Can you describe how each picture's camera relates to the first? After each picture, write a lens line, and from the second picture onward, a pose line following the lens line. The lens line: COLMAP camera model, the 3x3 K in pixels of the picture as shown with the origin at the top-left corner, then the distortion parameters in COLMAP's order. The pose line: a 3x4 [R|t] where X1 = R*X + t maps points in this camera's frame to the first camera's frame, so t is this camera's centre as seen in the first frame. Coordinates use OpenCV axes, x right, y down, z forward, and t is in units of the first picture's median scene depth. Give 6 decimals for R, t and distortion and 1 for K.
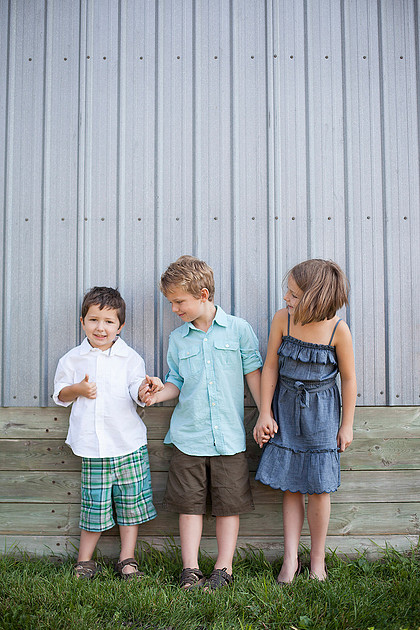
lens RADIAL K [[946.6, 0, 206.1], [0, 946.6, 315.5], [0, 0, 1]] dist [-0.130136, 0.000000]
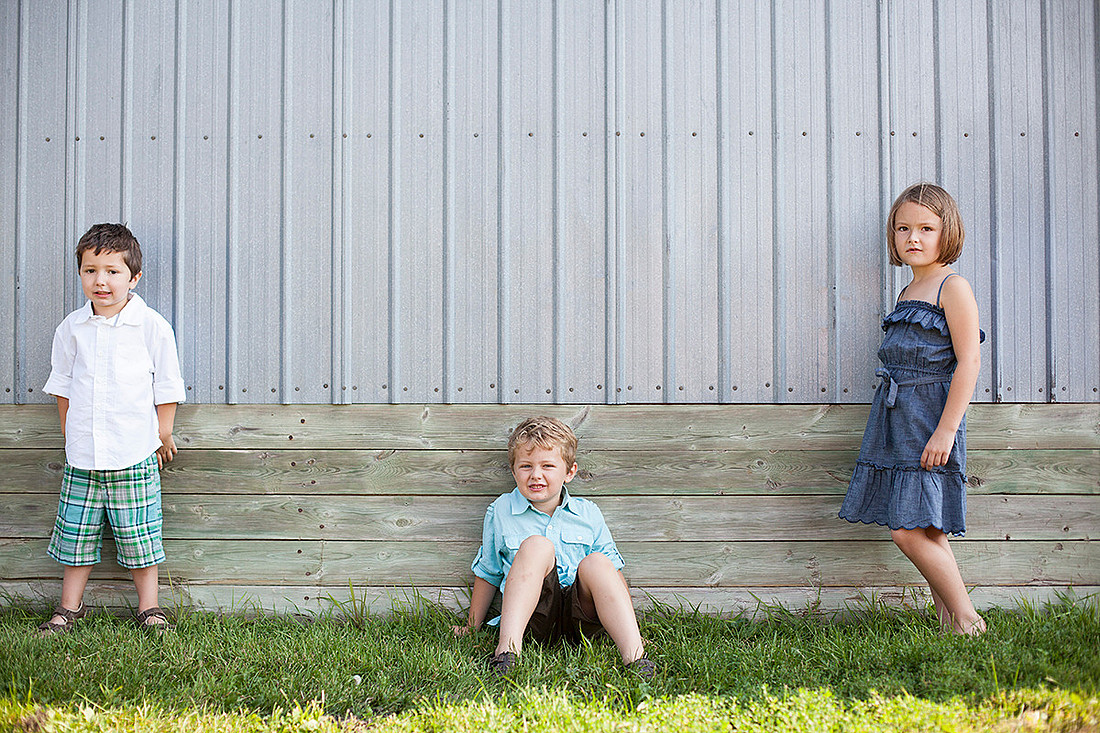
lens RADIAL K [[1652.7, 0, 552.5], [0, 1652.7, 362.6], [0, 0, 1]] dist [-0.130136, 0.000000]
pose [[0.999899, 0.001471, -0.014141, 0.043738], [-0.000766, 0.998764, 0.049693, 0.004819], [0.014196, -0.049677, 0.998664, -0.221456]]
